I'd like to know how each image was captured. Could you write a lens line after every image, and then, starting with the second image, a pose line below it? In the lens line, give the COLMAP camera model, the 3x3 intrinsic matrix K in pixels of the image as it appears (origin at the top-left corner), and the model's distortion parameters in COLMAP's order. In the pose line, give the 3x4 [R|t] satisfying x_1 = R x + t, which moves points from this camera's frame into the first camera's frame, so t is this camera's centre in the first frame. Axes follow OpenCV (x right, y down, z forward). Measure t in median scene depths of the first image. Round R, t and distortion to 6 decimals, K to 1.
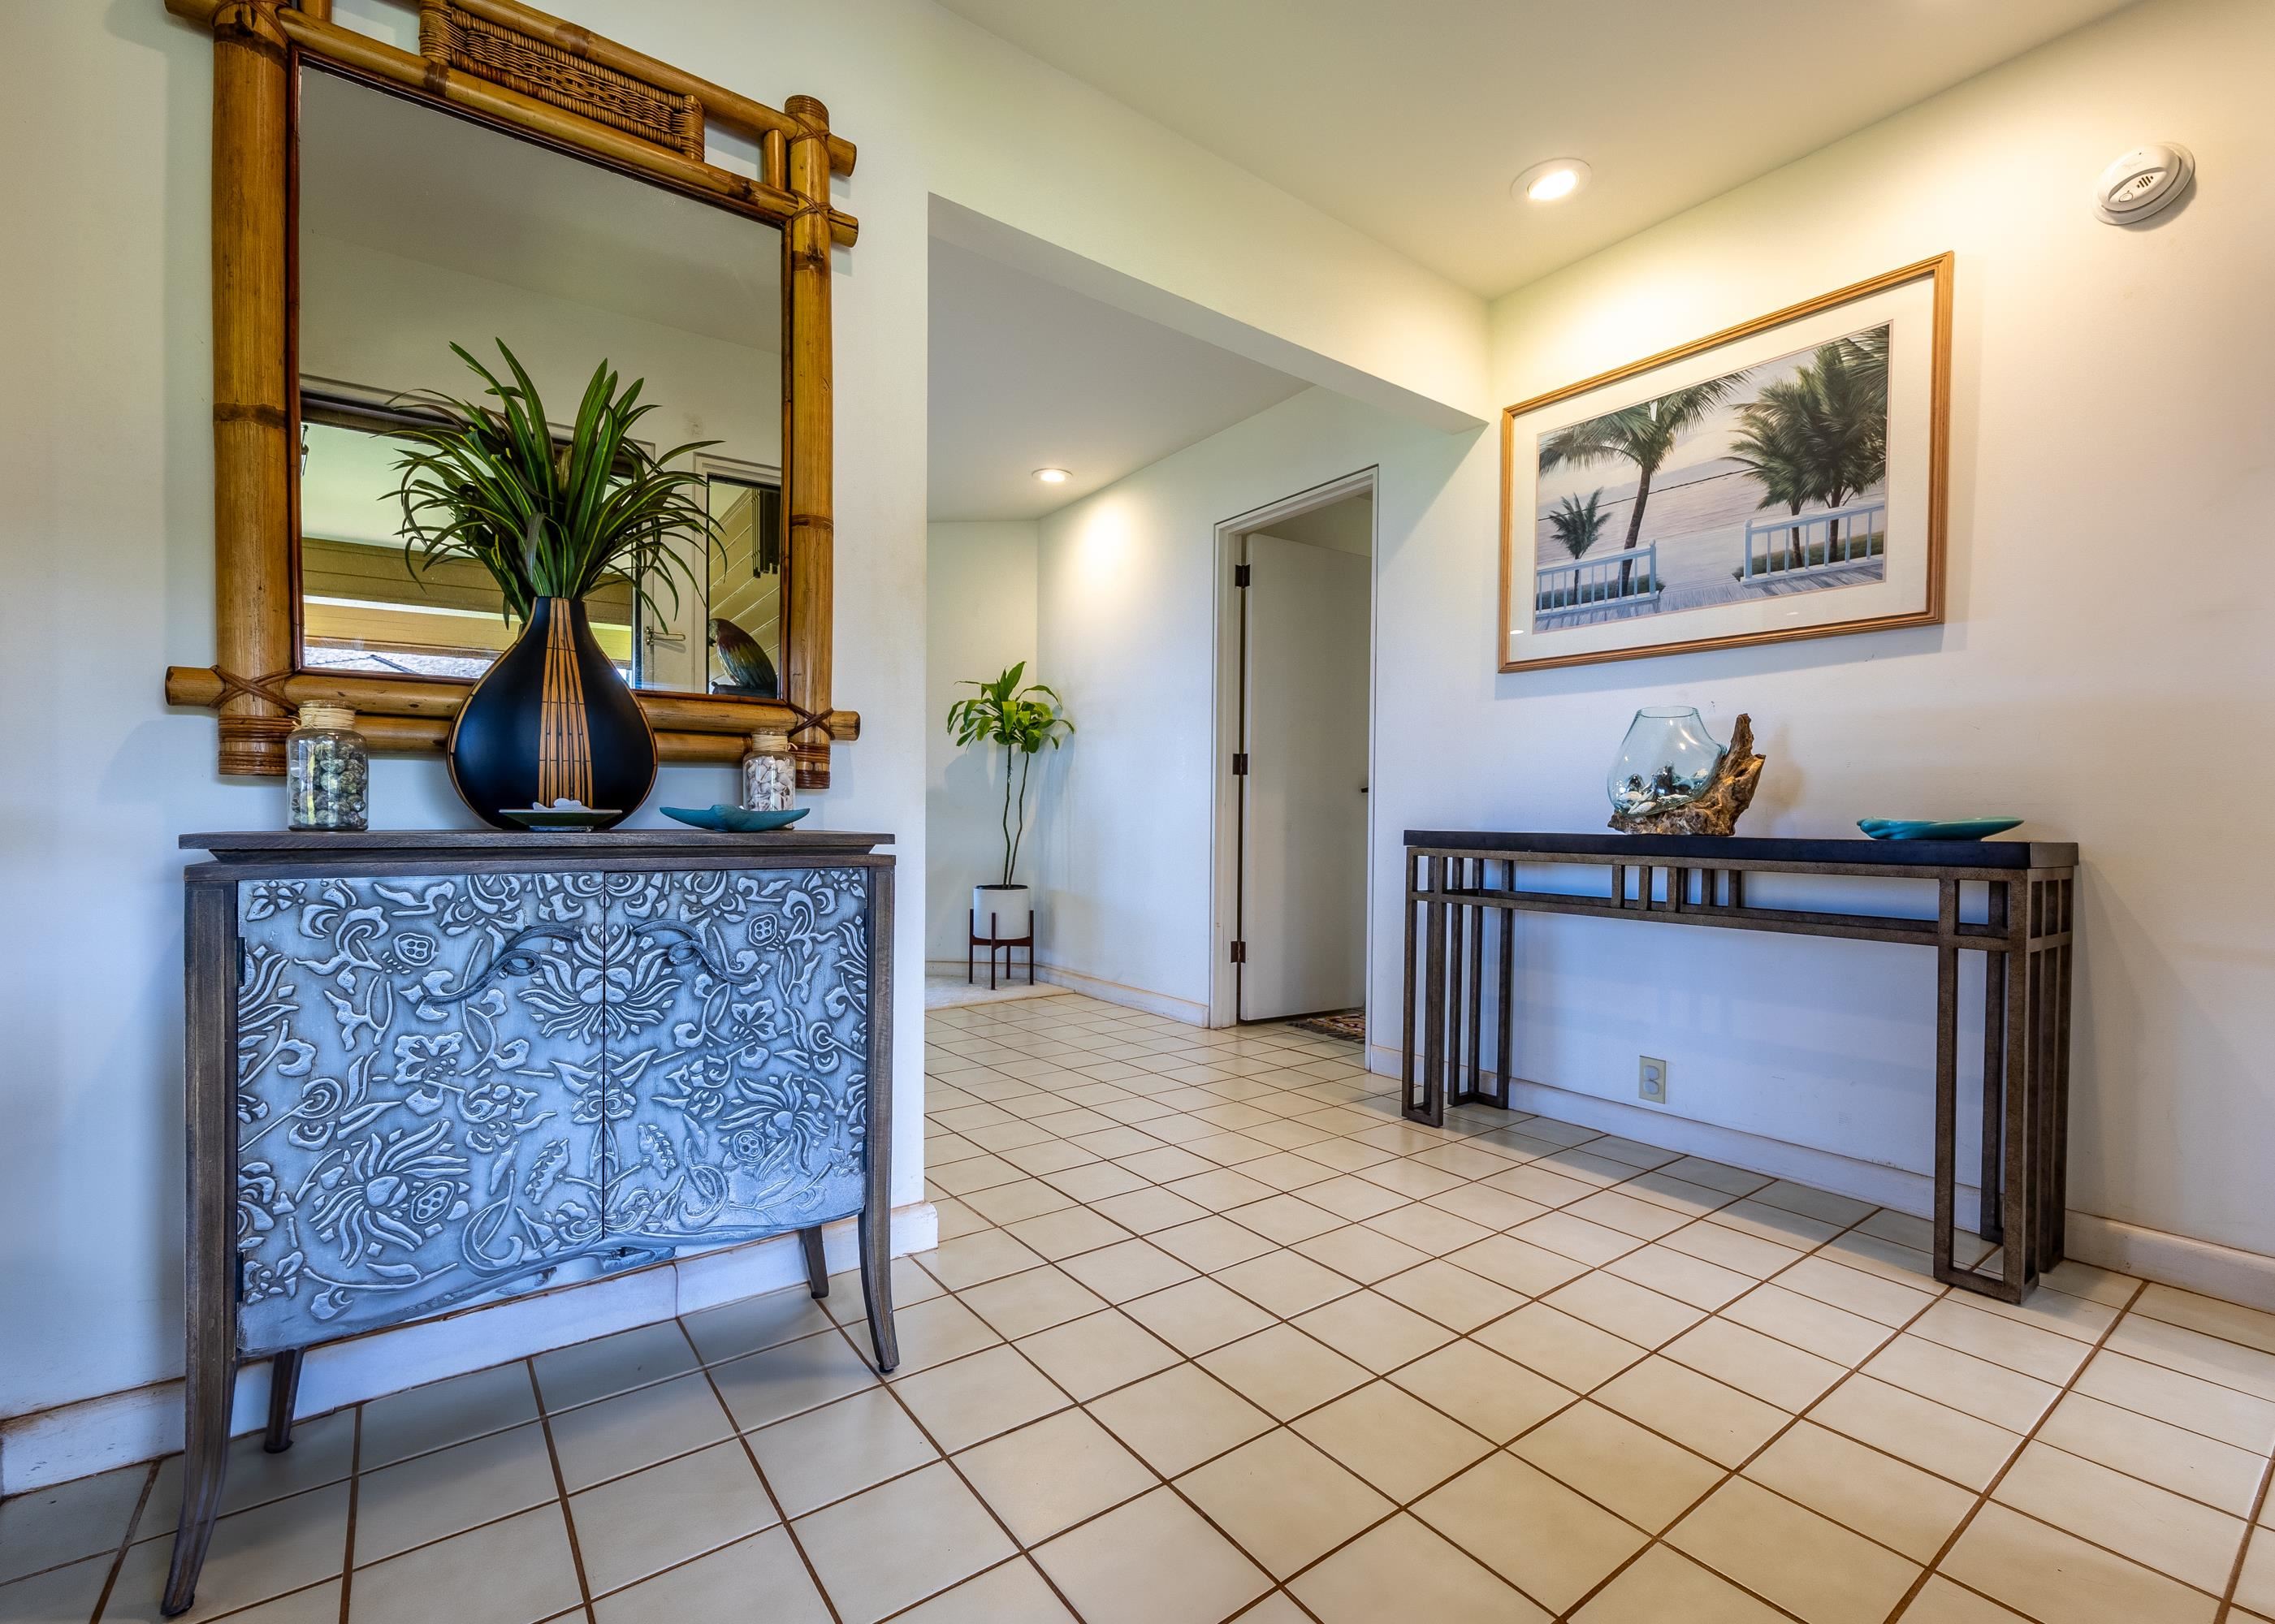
lens RADIAL K [[978.7, 0, 1136.3], [0, 978.7, 829.3], [0, 0, 1]] dist [0.005126, 0.000525]
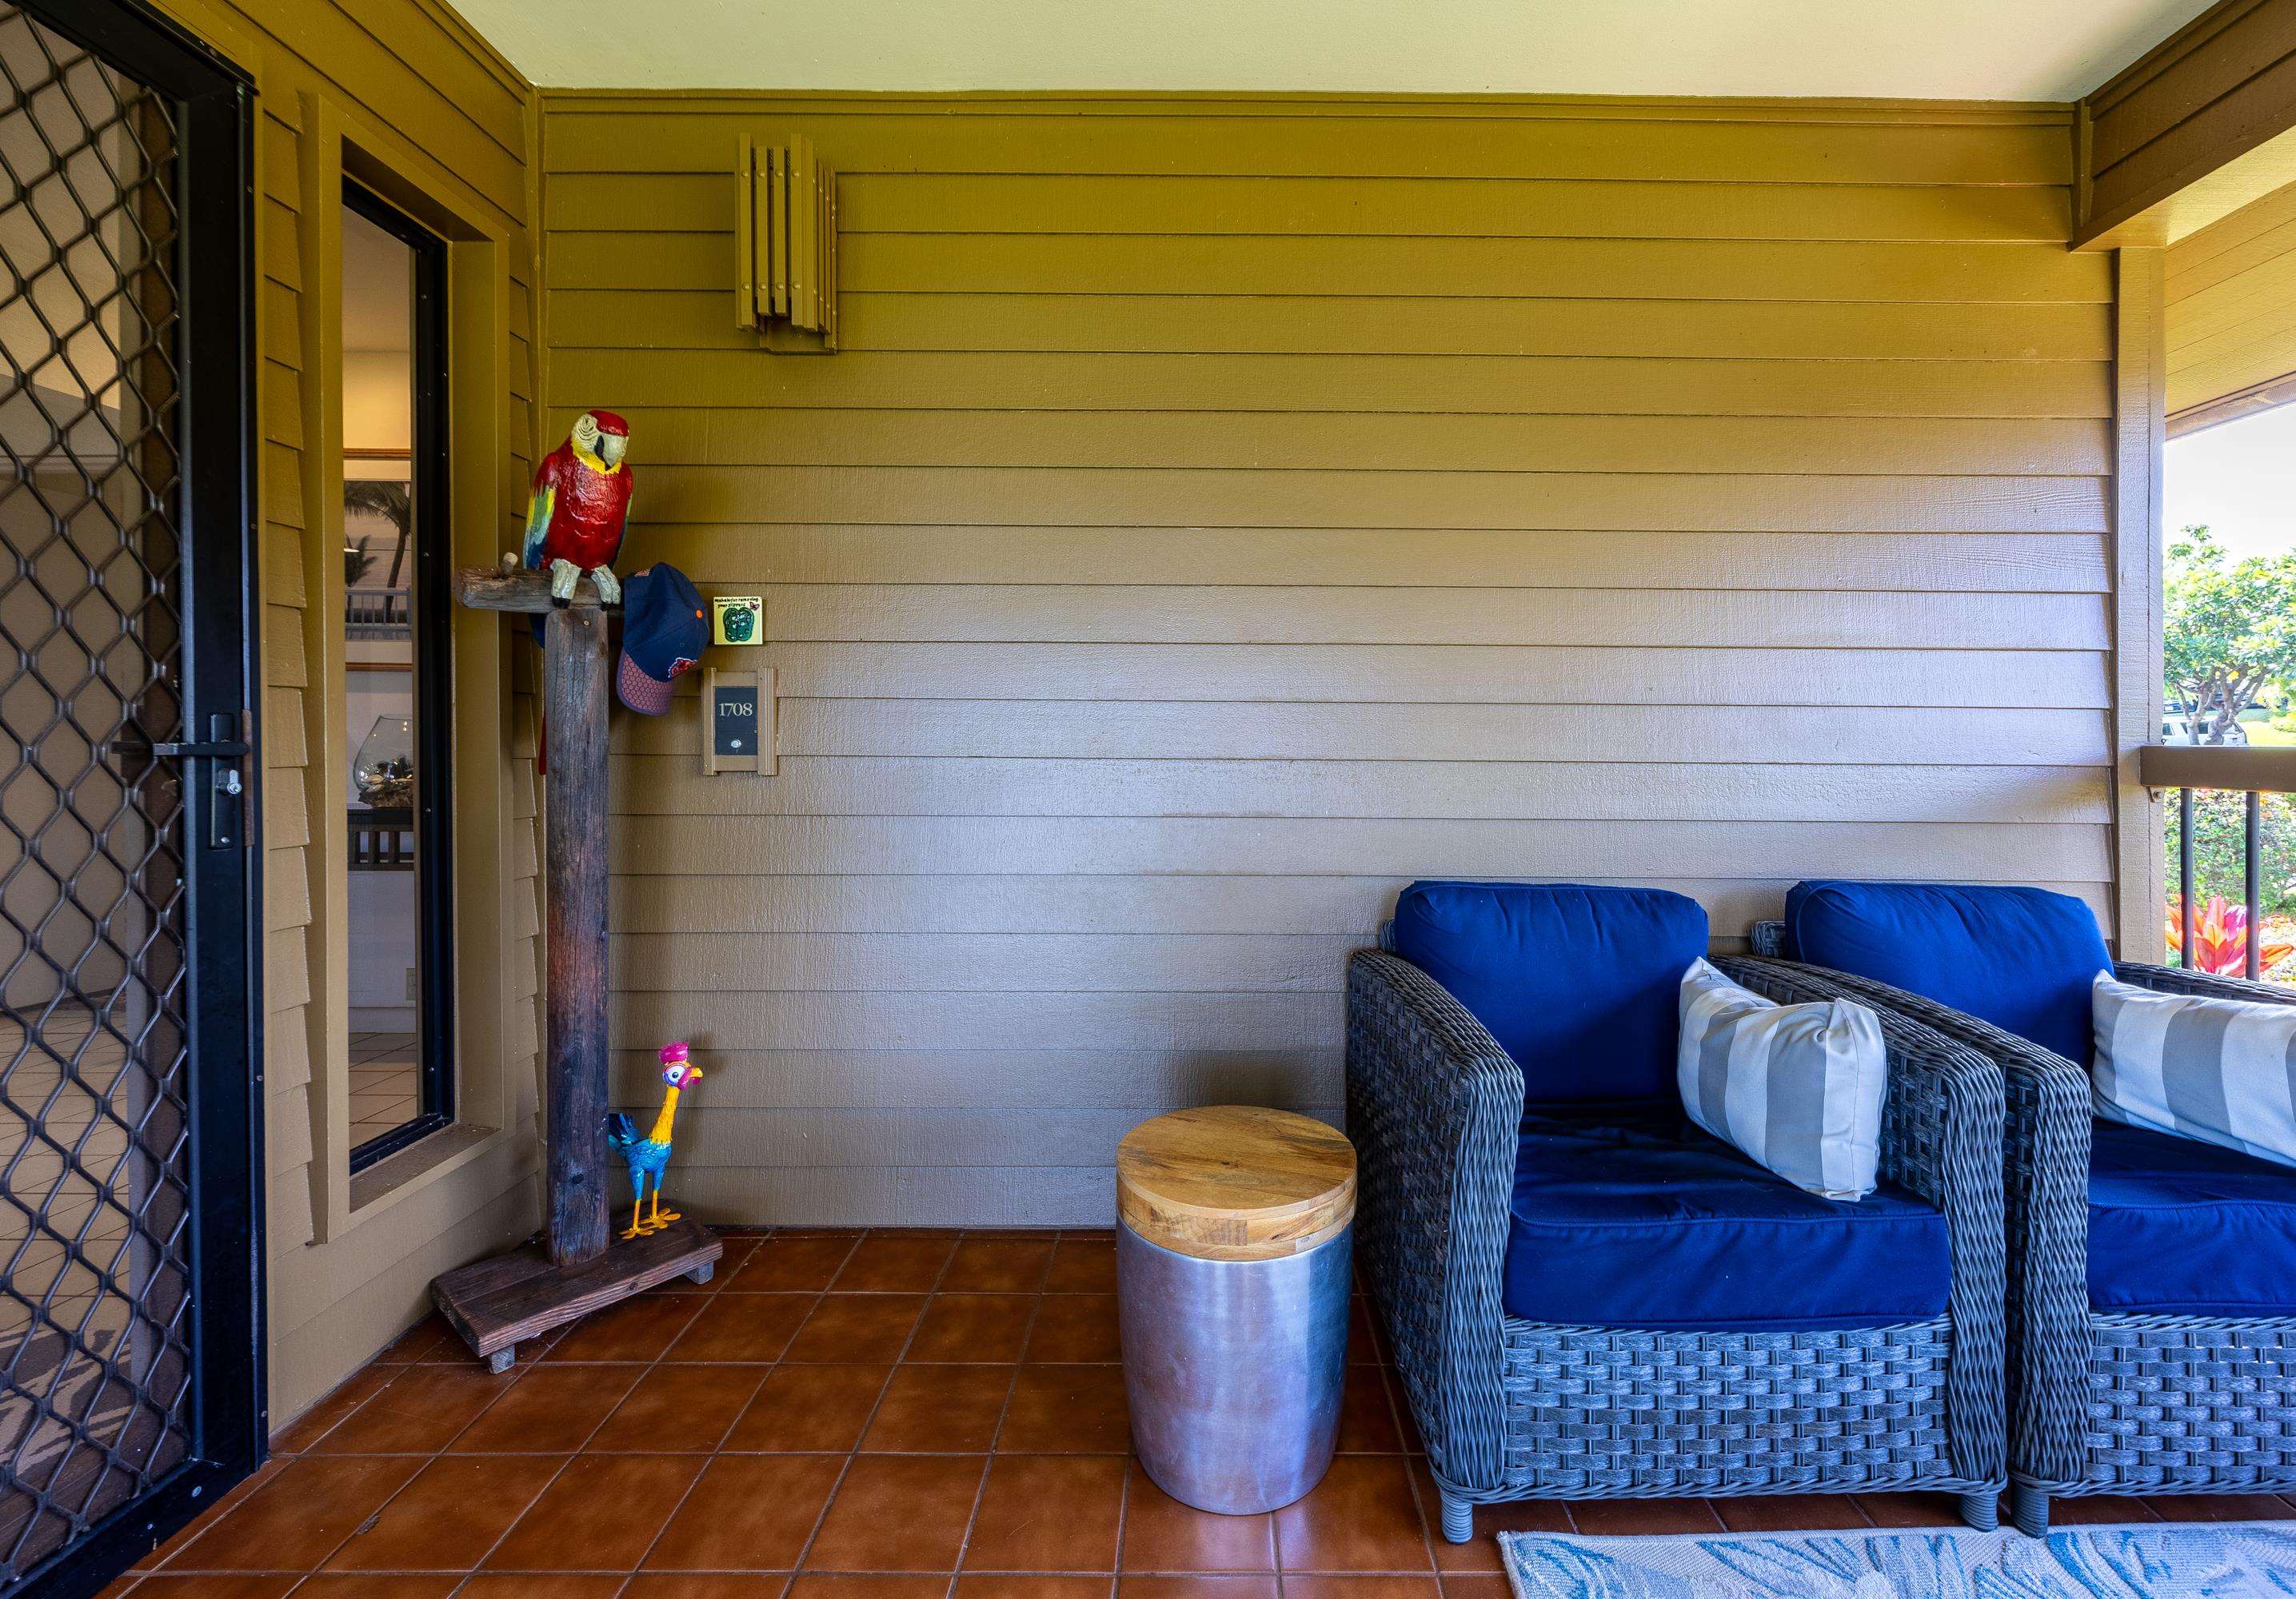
lens RADIAL K [[962.2, 0, 1214.3], [0, 962.2, 745.0], [0, 0, 1]] dist [-0.002439, -0.000308]
pose [[0.592704, -0.006085, 0.805397, 0.190932], [0.009609, 0.999954, 0.000484, -0.104627], [-0.805363, 0.007453, 0.592735, -1.106492]]
